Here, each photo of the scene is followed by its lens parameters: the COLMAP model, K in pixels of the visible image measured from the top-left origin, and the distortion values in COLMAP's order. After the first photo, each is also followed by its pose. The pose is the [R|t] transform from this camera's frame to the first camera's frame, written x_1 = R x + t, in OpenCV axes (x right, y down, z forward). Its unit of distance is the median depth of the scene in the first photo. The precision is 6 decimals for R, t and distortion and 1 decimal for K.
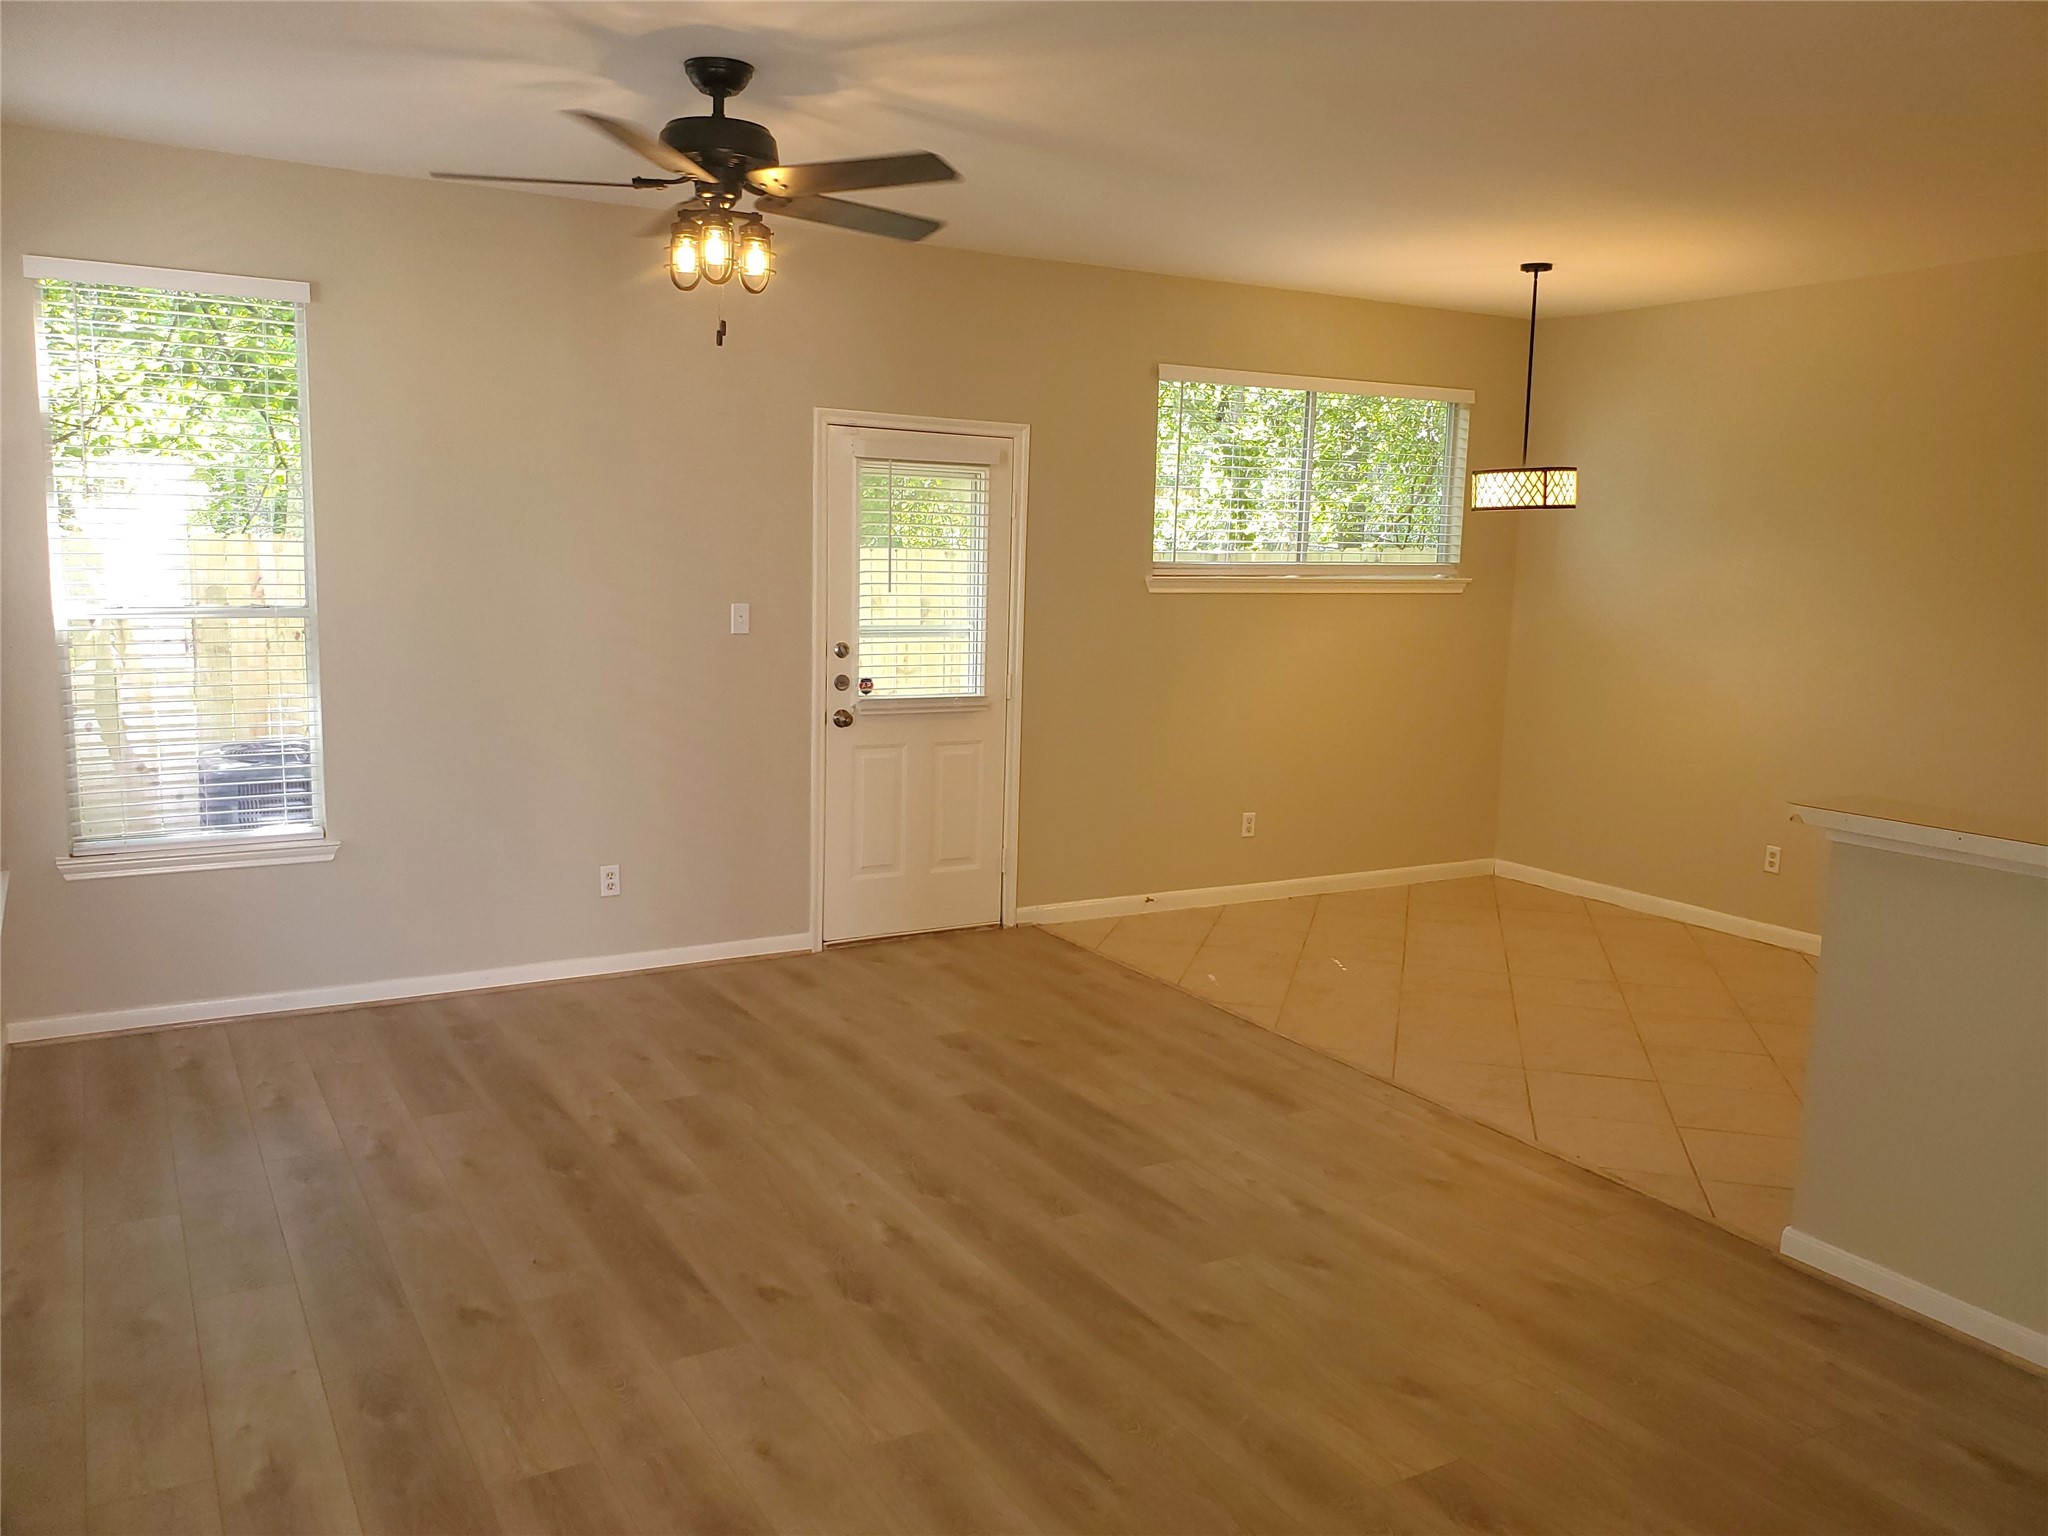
lens RADIAL K [[1583.8, 0, 1031.3], [0, 1583.8, 763.0], [0, 0, 1]] dist [0.013291, 0.004477]
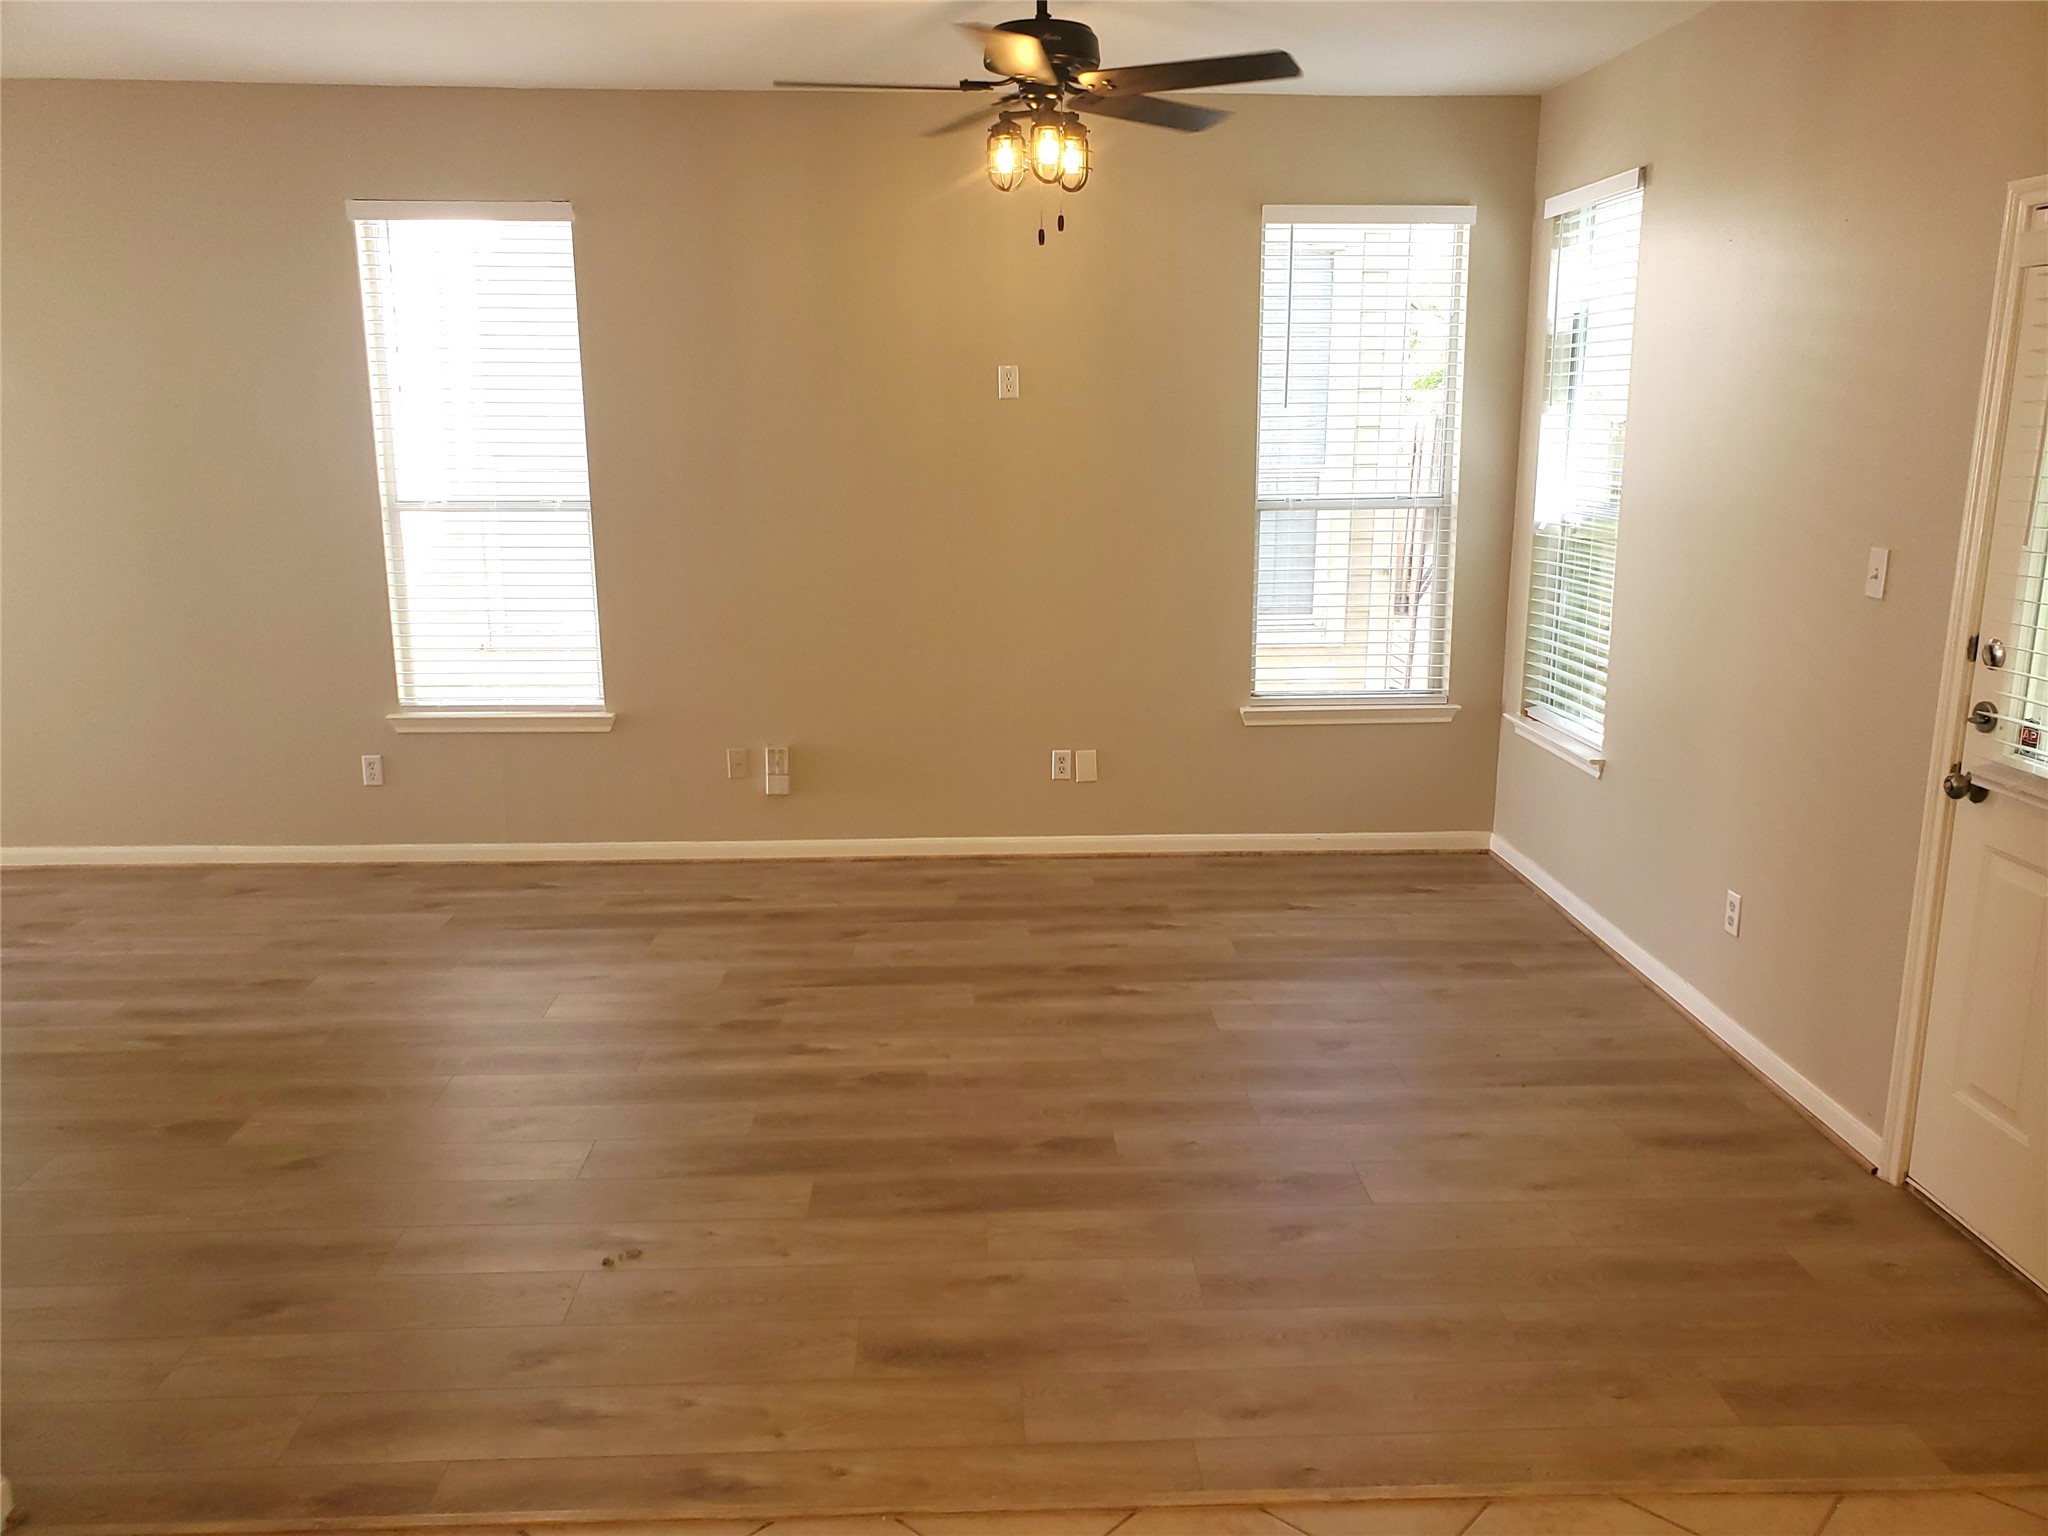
lens RADIAL K [[1583.8, 0, 1031.3], [0, 1583.8, 763.0], [0, 0, 1]] dist [0.013291, 0.004477]
pose [[-0.463022, 0.172726, -0.869354, 0.718606], [-0.133820, 0.955962, 0.261206, -0.196793], [0.876187, 0.237281, -0.419517, 1.419080]]
